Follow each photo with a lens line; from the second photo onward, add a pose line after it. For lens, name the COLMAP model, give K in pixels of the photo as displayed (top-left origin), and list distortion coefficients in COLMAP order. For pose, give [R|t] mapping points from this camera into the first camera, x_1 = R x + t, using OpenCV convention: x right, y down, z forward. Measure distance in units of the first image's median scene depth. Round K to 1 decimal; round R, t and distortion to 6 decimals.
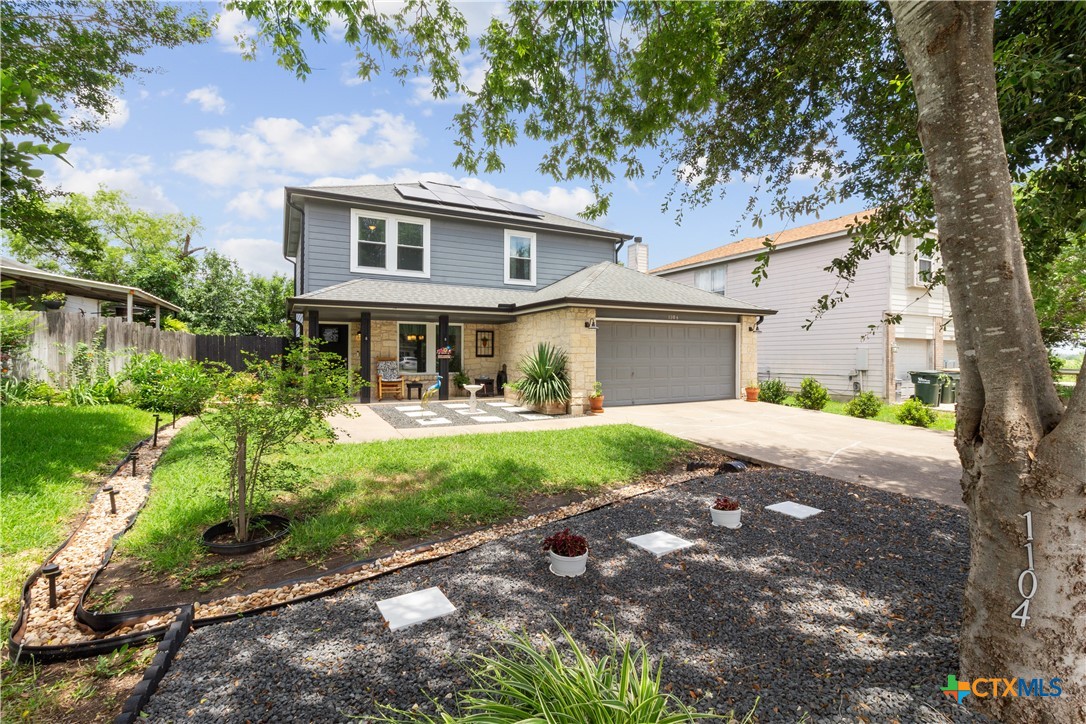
lens RADIAL K [[503.5, 0, 544.4], [0, 503.5, 362.2], [0, 0, 1]] dist [-0.002959, -0.000175]
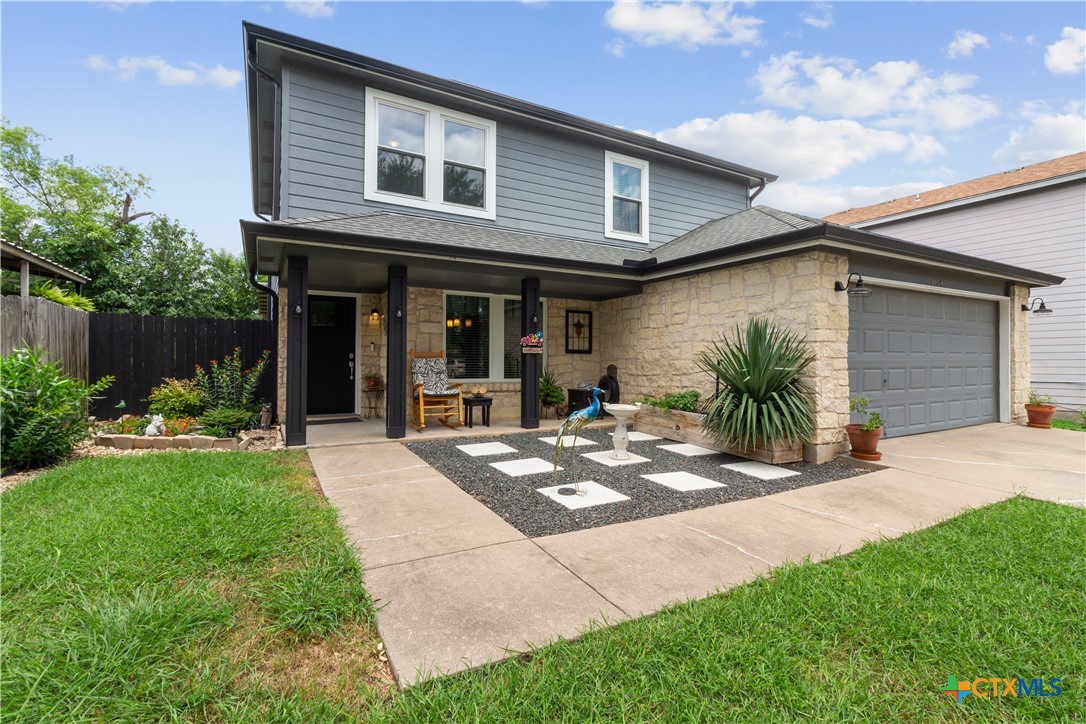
lens RADIAL K [[503.5, 0, 544.1], [0, 503.5, 358.8], [0, 0, 1]] dist [-0.002959, -0.000175]
pose [[0.999583, 0.001831, 0.028825, -0.187319], [-0.001333, 0.999849, -0.017316, 0.007314], [-0.028852, 0.017270, 0.999434, 0.406261]]
